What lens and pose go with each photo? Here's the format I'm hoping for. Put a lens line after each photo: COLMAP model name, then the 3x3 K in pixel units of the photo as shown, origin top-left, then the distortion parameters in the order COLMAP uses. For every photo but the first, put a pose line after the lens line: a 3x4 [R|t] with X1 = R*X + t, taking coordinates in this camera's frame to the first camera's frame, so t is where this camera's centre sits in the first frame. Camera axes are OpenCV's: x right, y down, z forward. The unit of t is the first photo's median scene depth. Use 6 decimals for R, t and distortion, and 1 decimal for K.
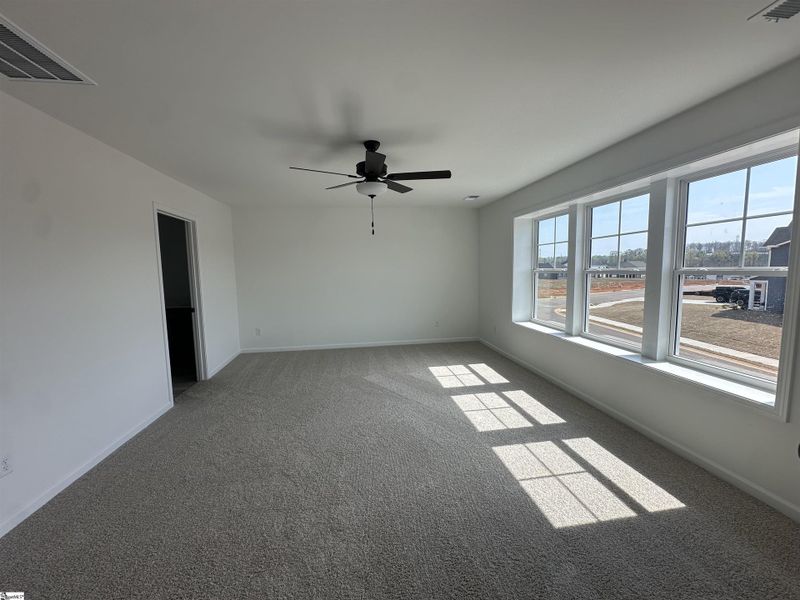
lens RADIAL K [[313.3, 0, 396.7], [0, 313.3, 299.3], [0, 0, 1]] dist [0.000246, 0.000162]
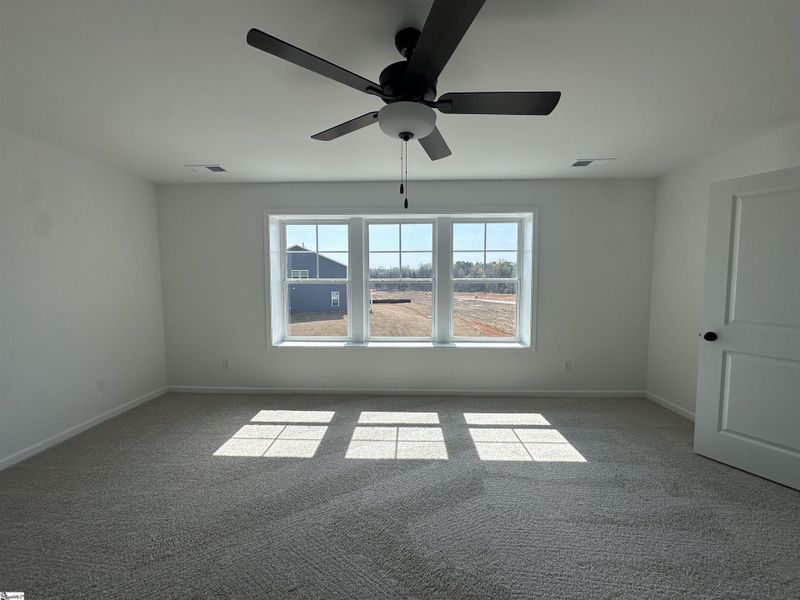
lens RADIAL K [[313.3, 0, 396.2], [0, 313.3, 302.4], [0, 0, 1]] dist [0.000246, 0.000162]
pose [[0.189670, -0.034763, 0.981232, -0.516151], [0.097660, 0.995085, 0.016376, -0.030018], [-0.976979, 0.092721, 0.192133, 0.807636]]
